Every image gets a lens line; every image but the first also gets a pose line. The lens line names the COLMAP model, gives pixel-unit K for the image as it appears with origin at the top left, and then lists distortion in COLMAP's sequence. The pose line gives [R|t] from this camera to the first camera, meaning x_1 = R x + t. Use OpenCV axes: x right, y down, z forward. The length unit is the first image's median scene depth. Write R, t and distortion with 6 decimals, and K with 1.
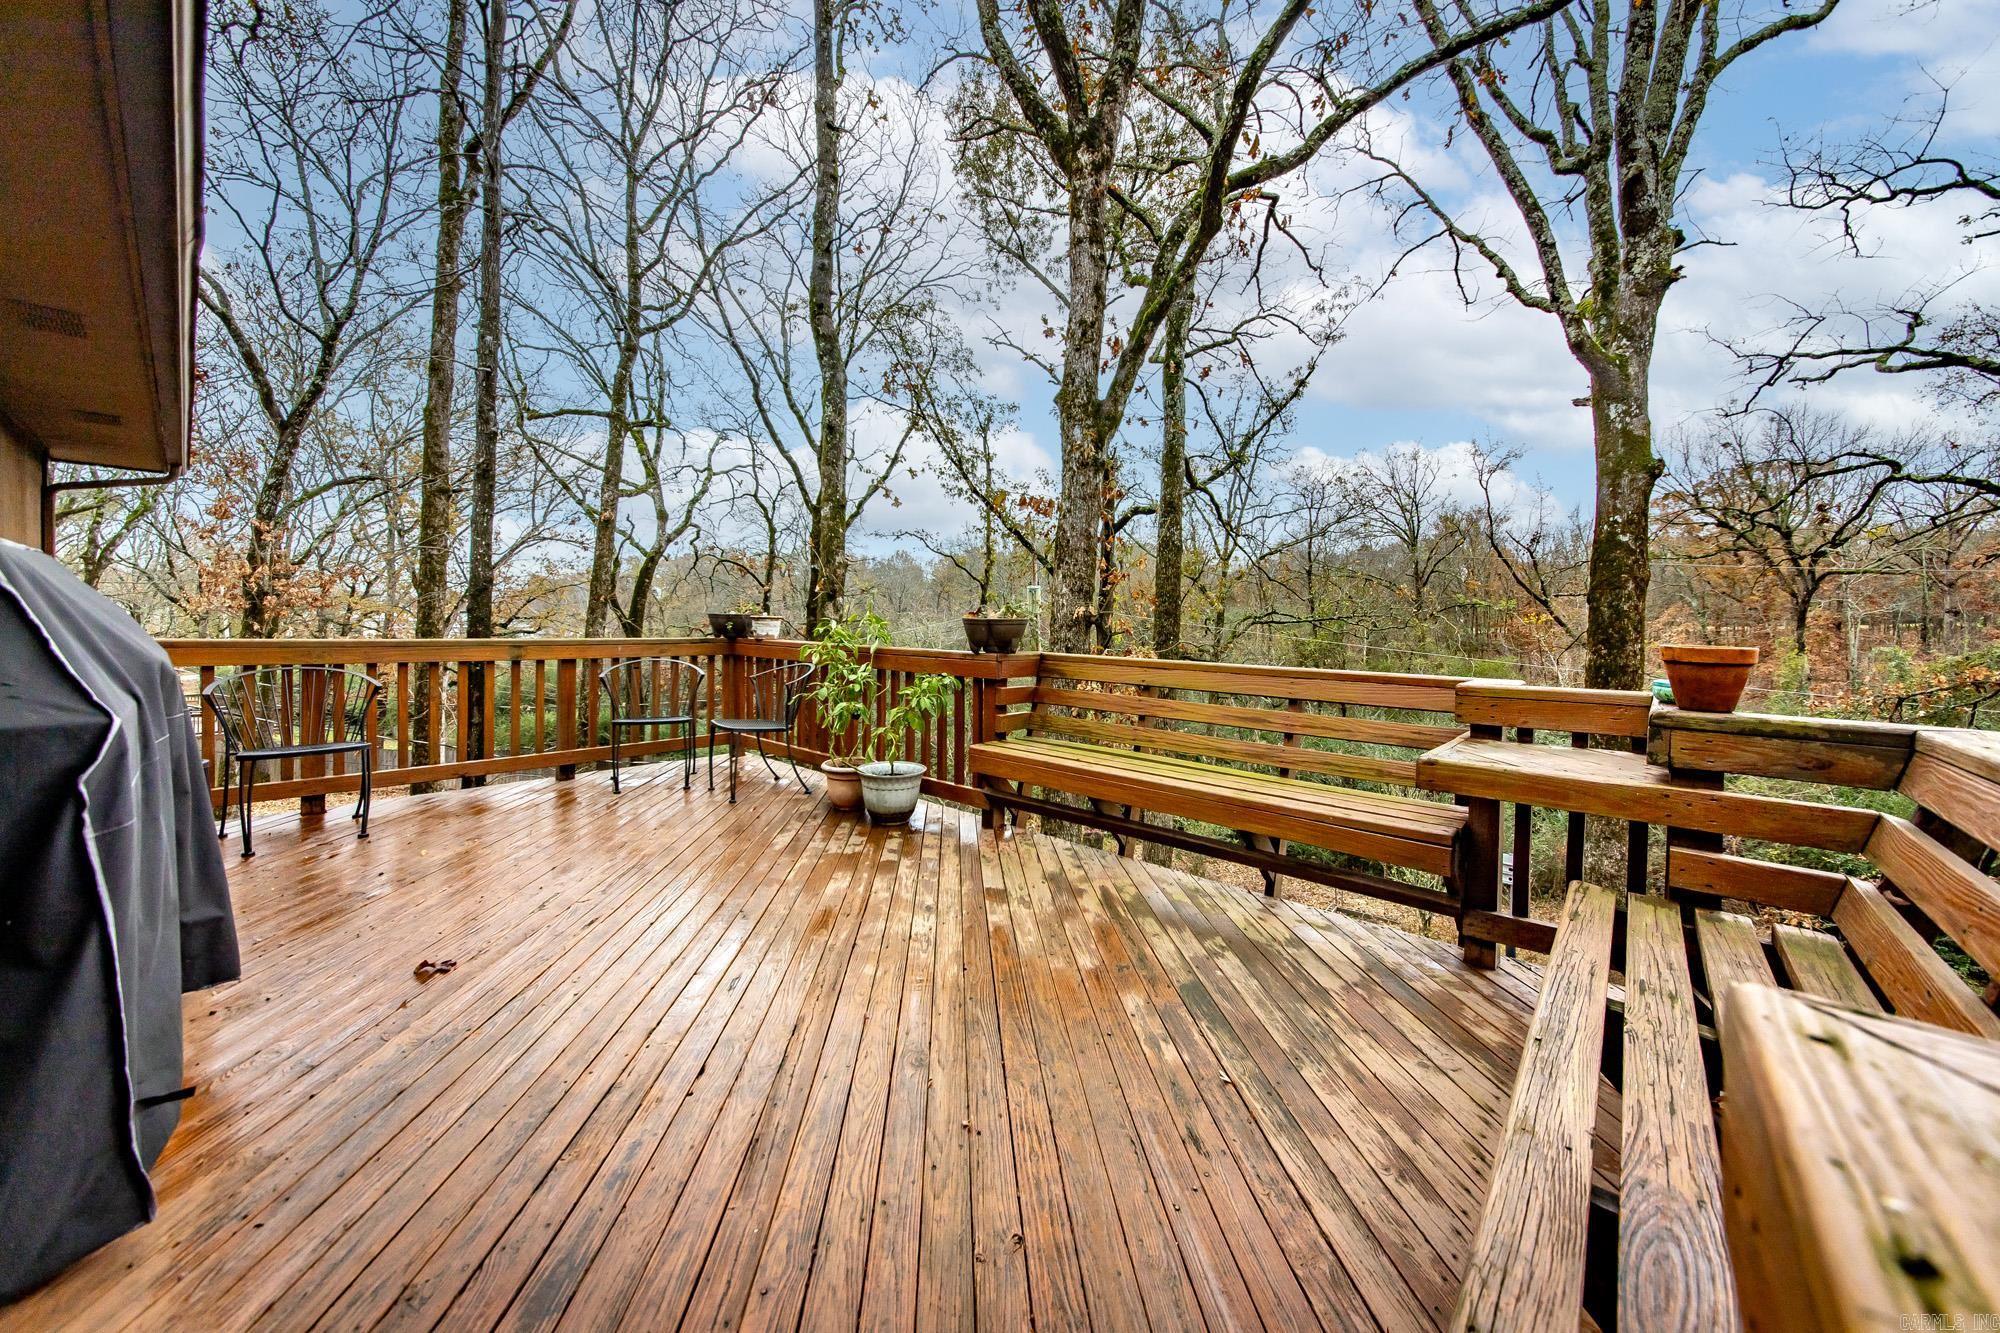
lens RADIAL K [[721.6, 0, 995.6], [0, 721.6, 619.8], [0, 0, 1]] dist [0.007370, 0.000721]
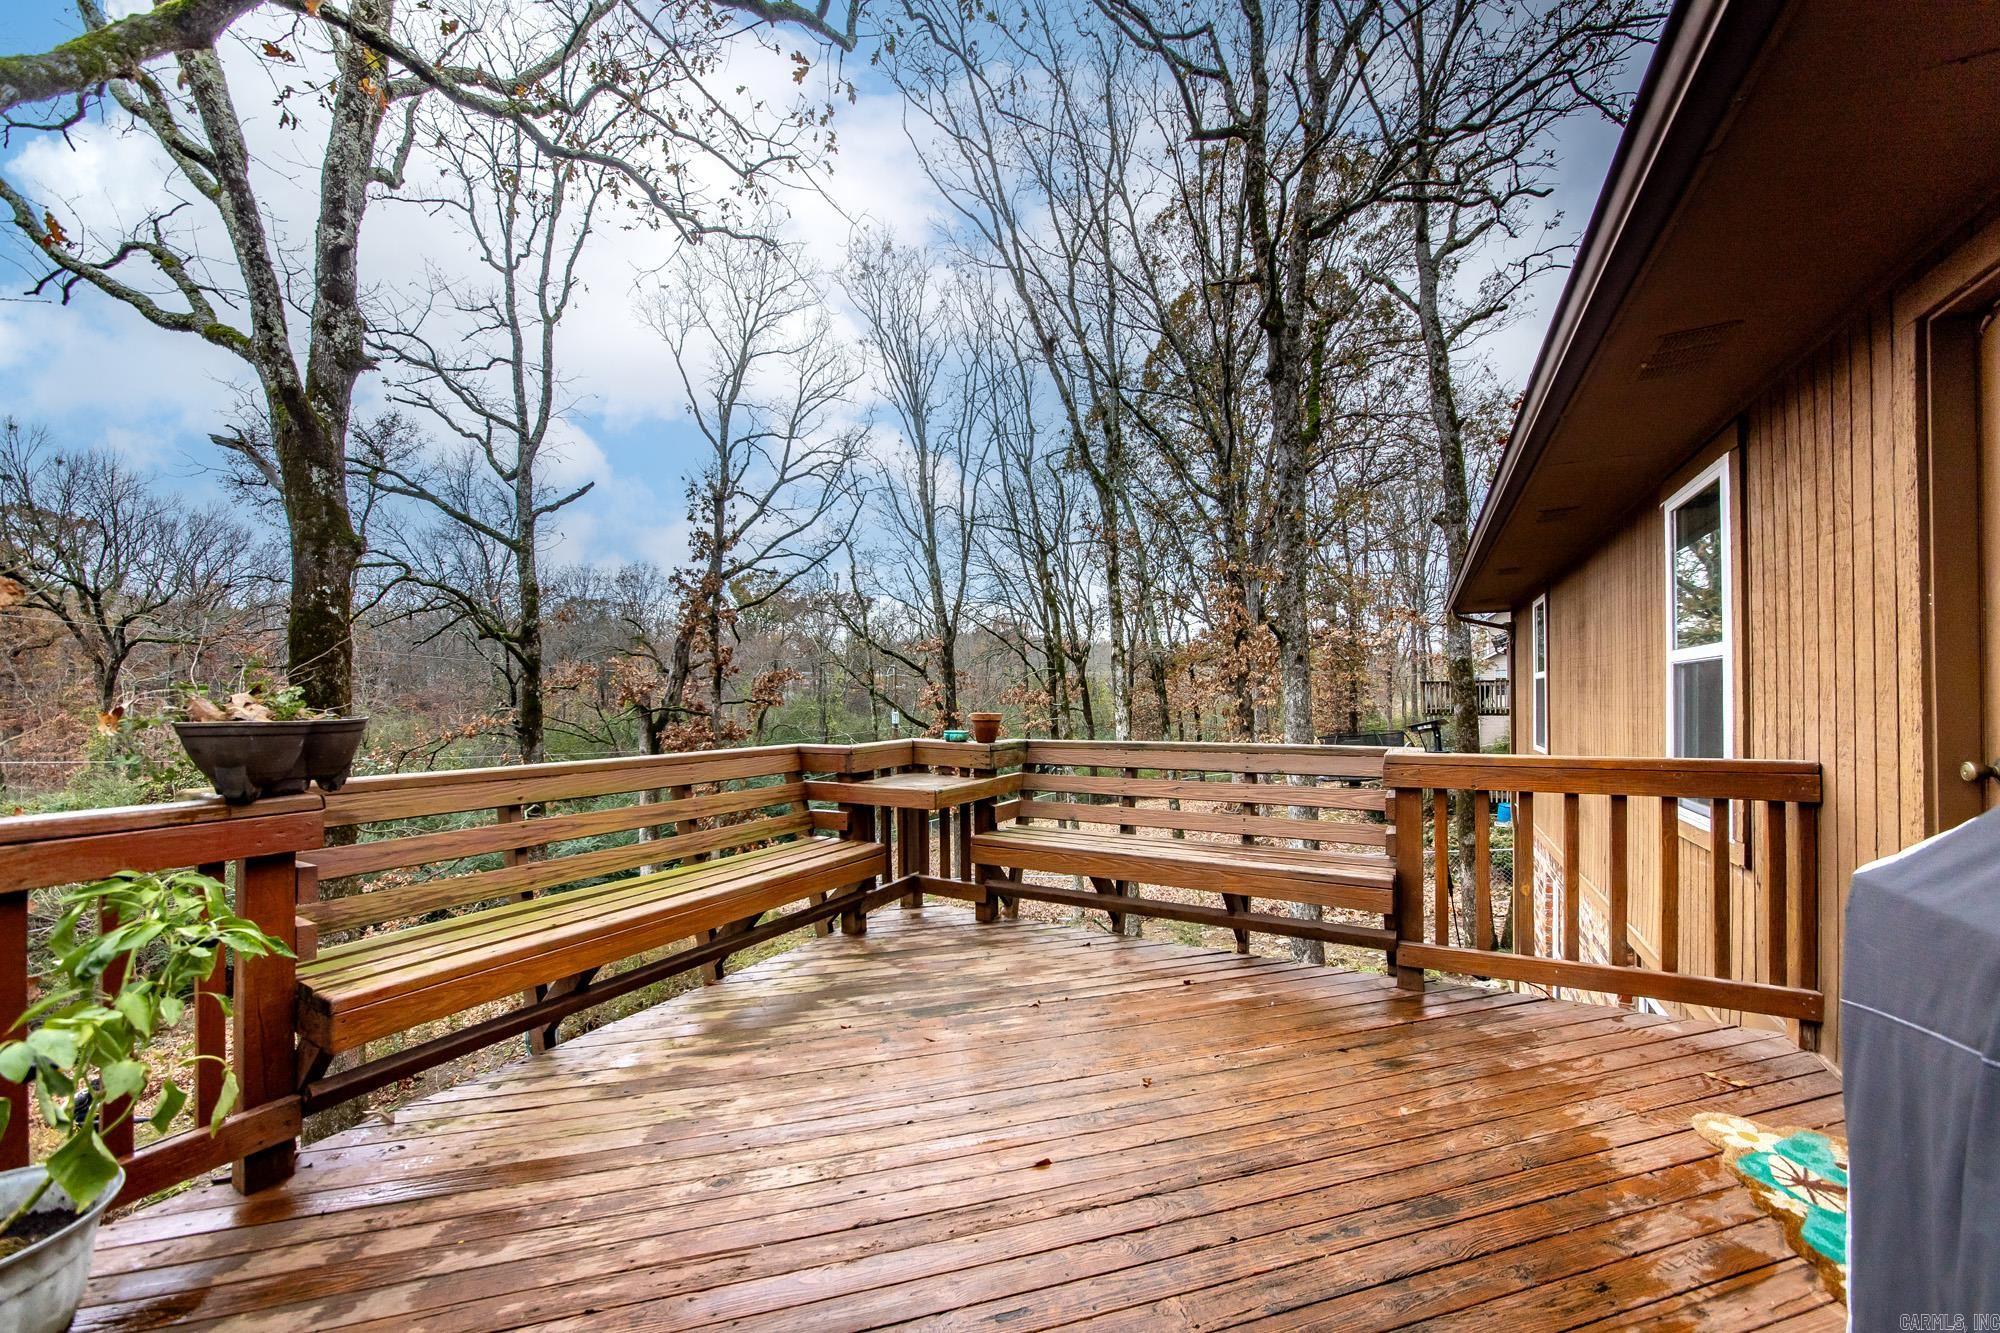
lens RADIAL K [[741.2, 0, 998.1], [0, 741.2, 695.1], [0, 0, 1]] dist [-0.000139, -0.000054]
pose [[-0.209375, -0.016098, 0.977703, -0.272645], [0.003641, 0.999845, 0.017243, -0.012567], [-0.977829, 0.007170, -0.209283, 0.318279]]
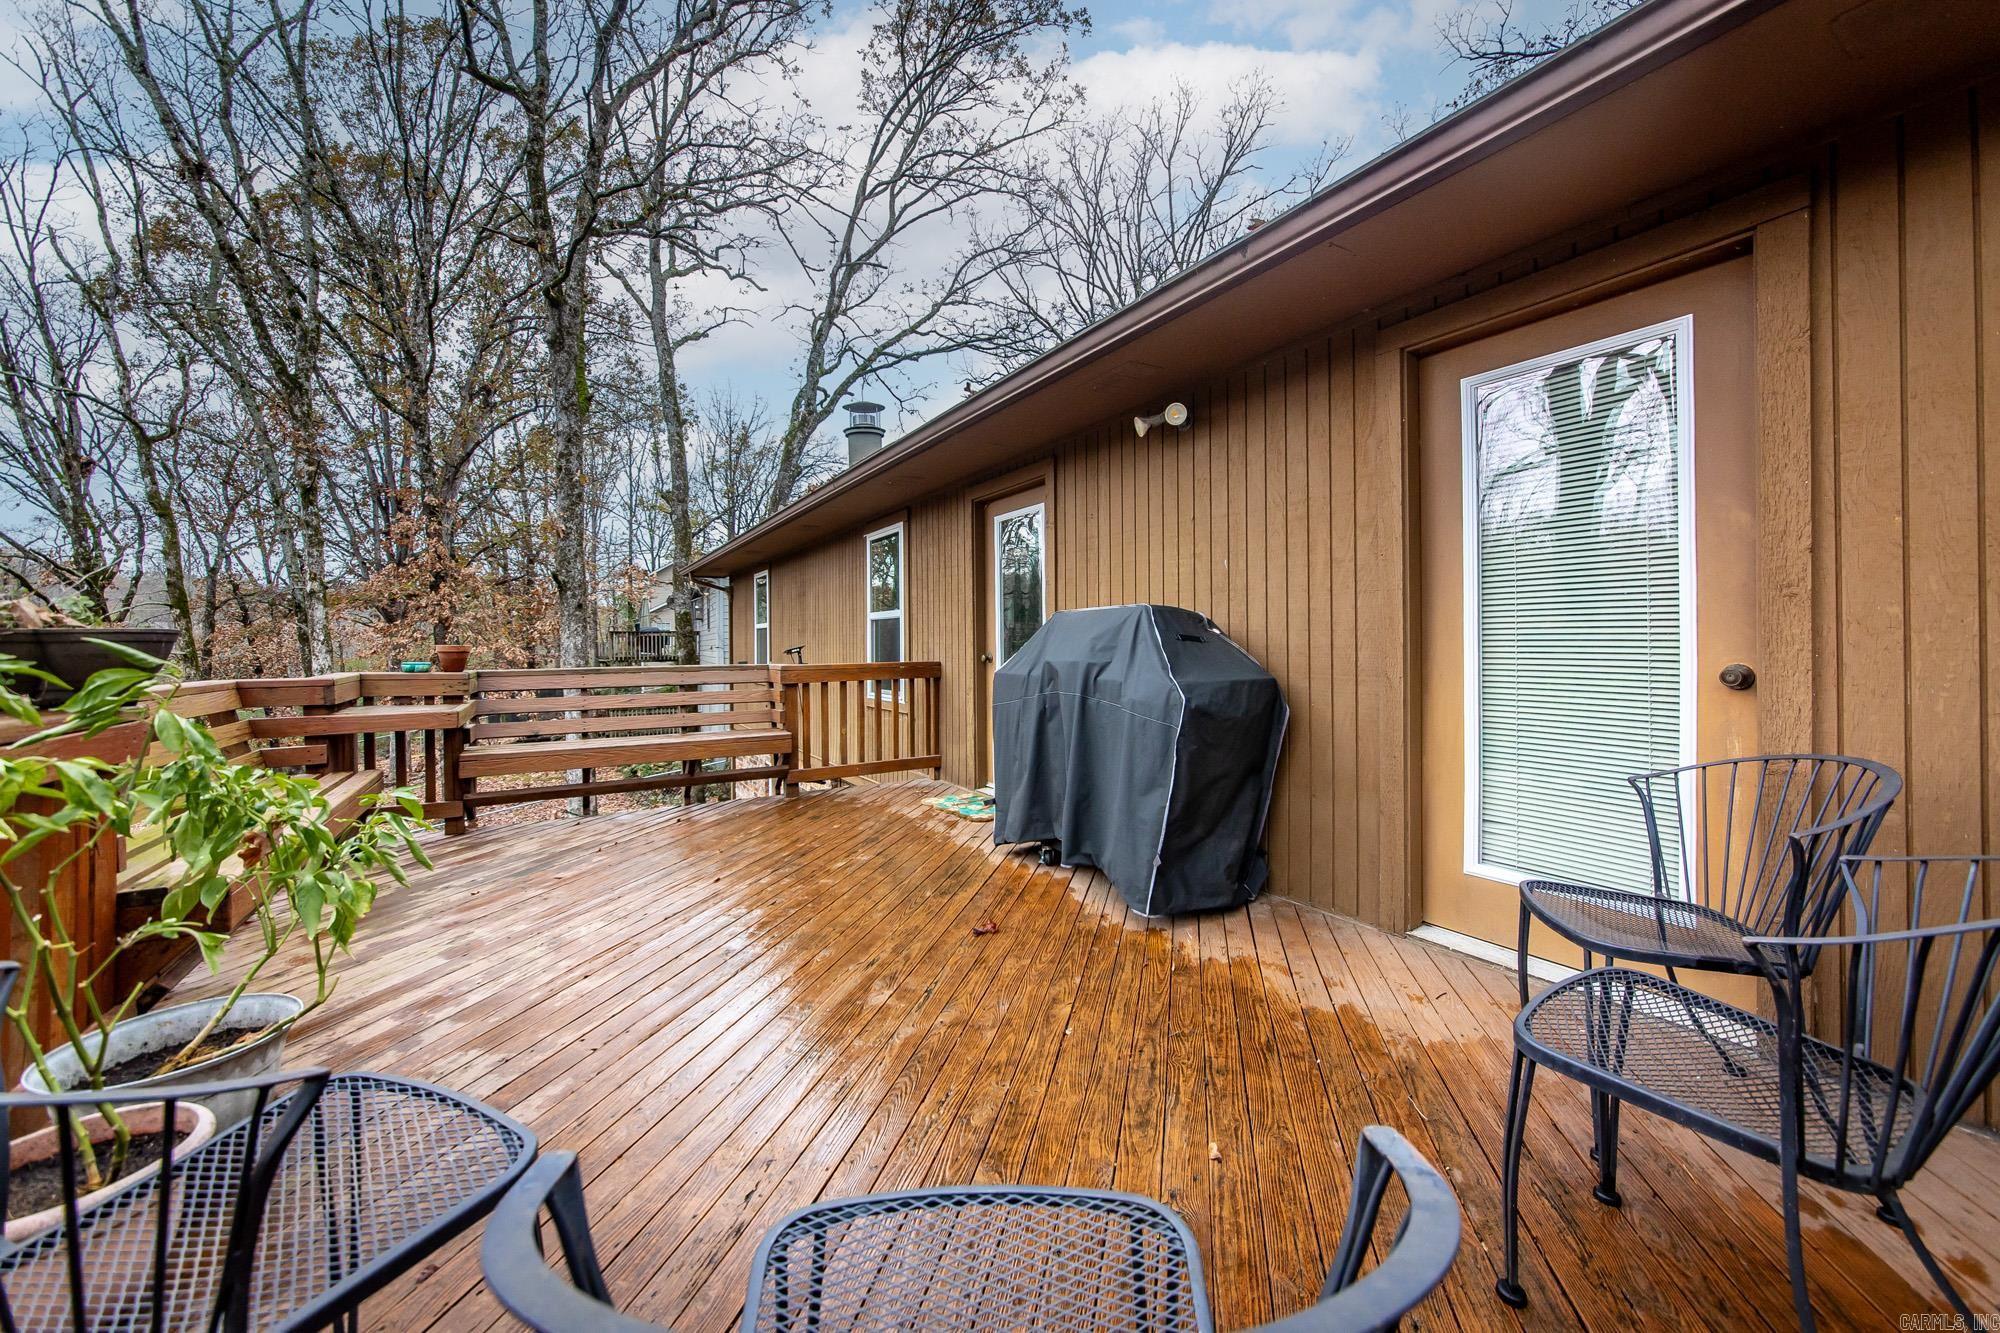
lens RADIAL K [[735.7, 0, 1002.4], [0, 735.7, 641.9], [0, 0, 1]] dist [0.000078, 0.000070]
pose [[-0.952903, -0.013964, 0.302953, -0.332772], [-0.012894, 0.999902, 0.005533, -0.002136], [-0.303001, 0.001366, -0.952989, 0.619185]]
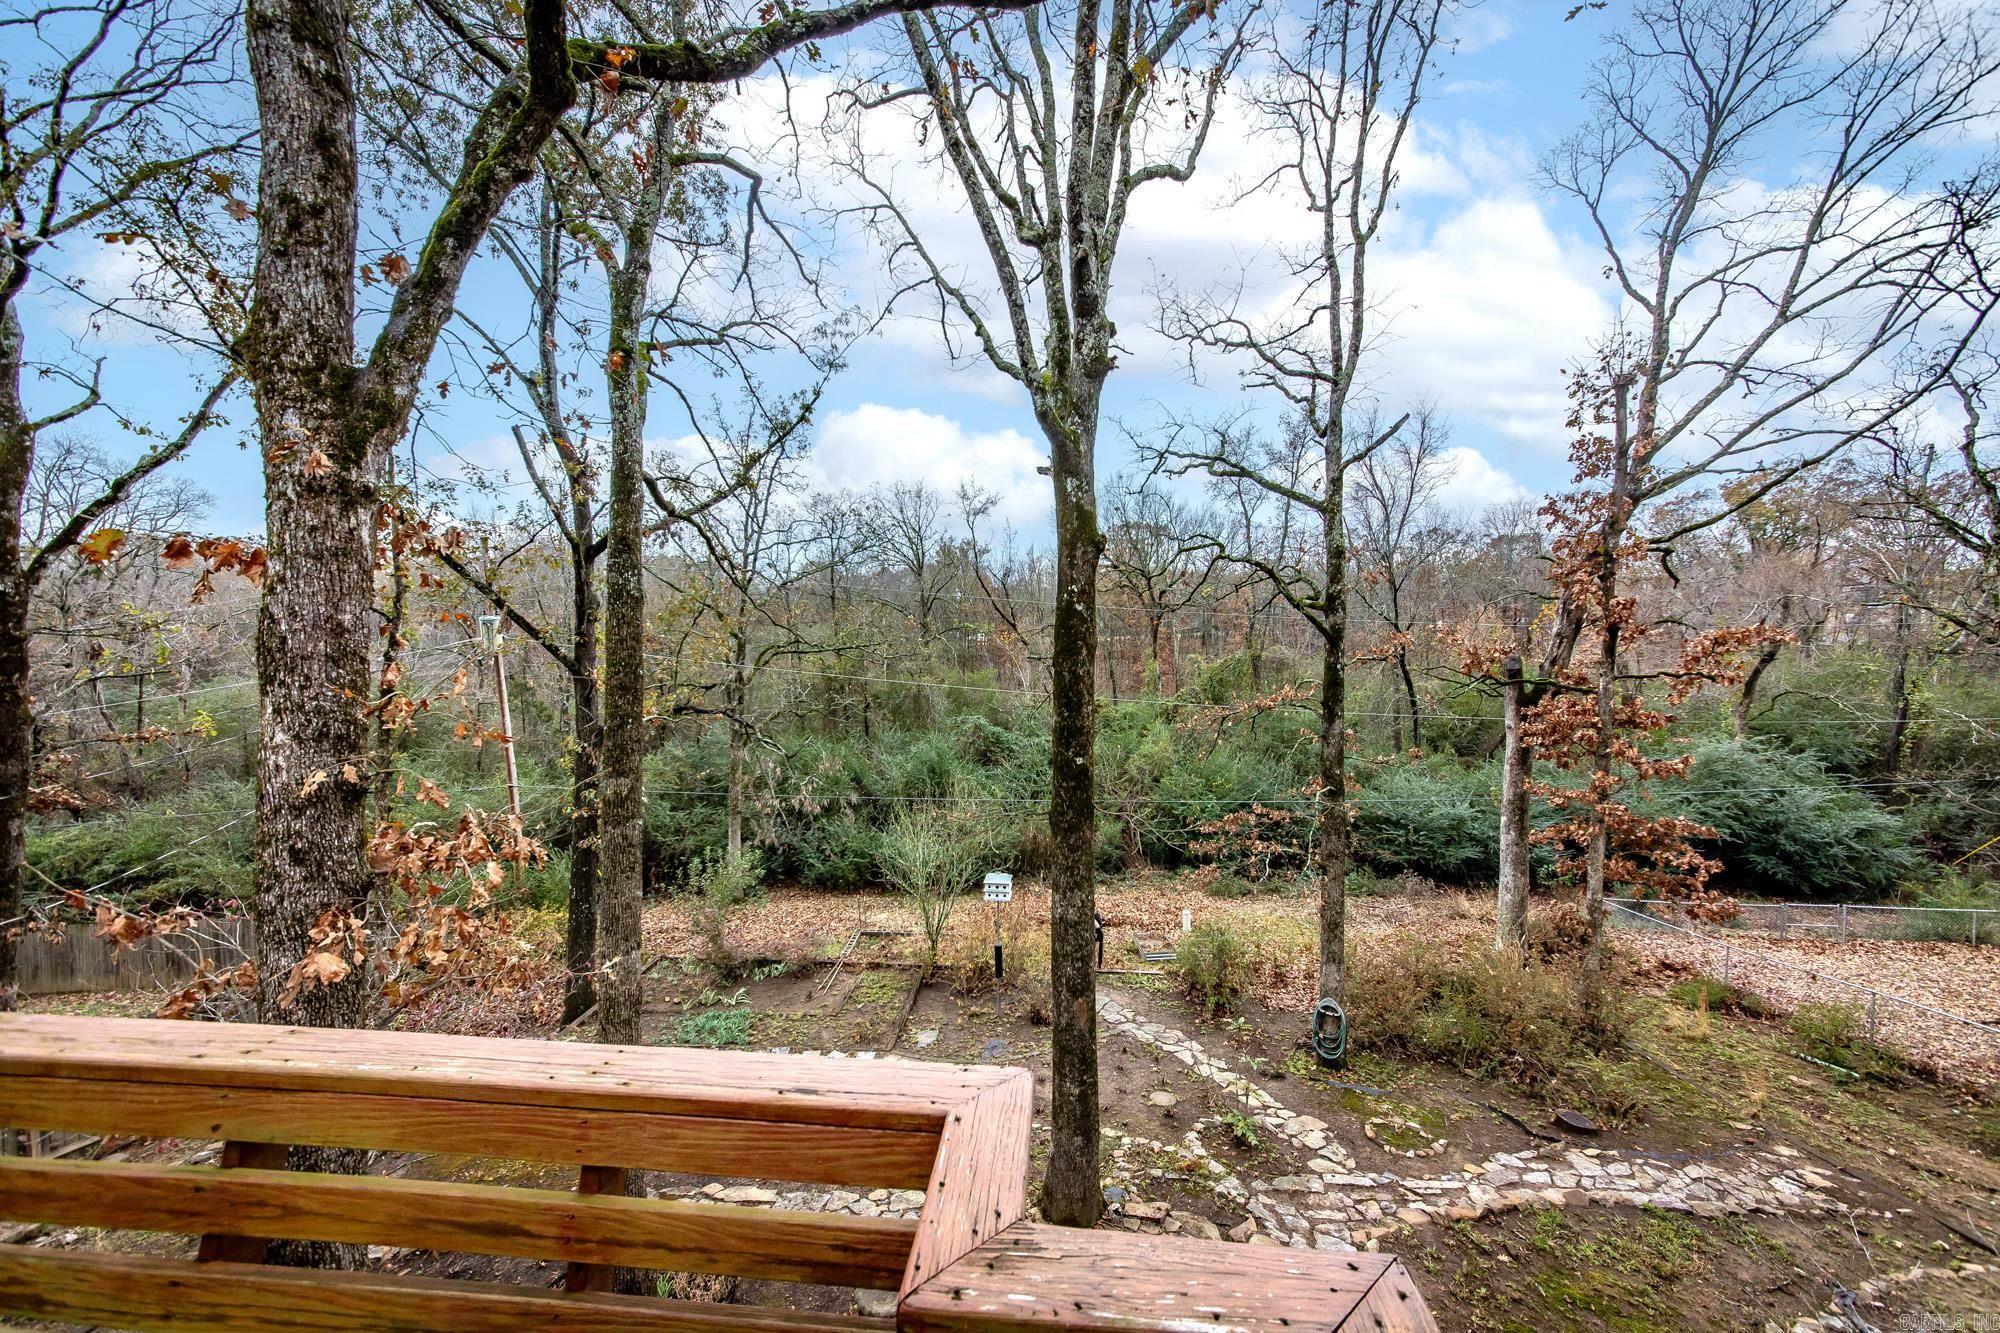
lens RADIAL K [[708.4, 0, 997.8], [0, 708.4, 671.6], [0, 0, 1]] dist [0.000218, 0.000066]
pose [[0.808995, -0.047321, 0.585907, 0.149281], [0.017163, 0.998231, 0.056925, -0.074896], [-0.587564, -0.035996, 0.808376, 0.215572]]
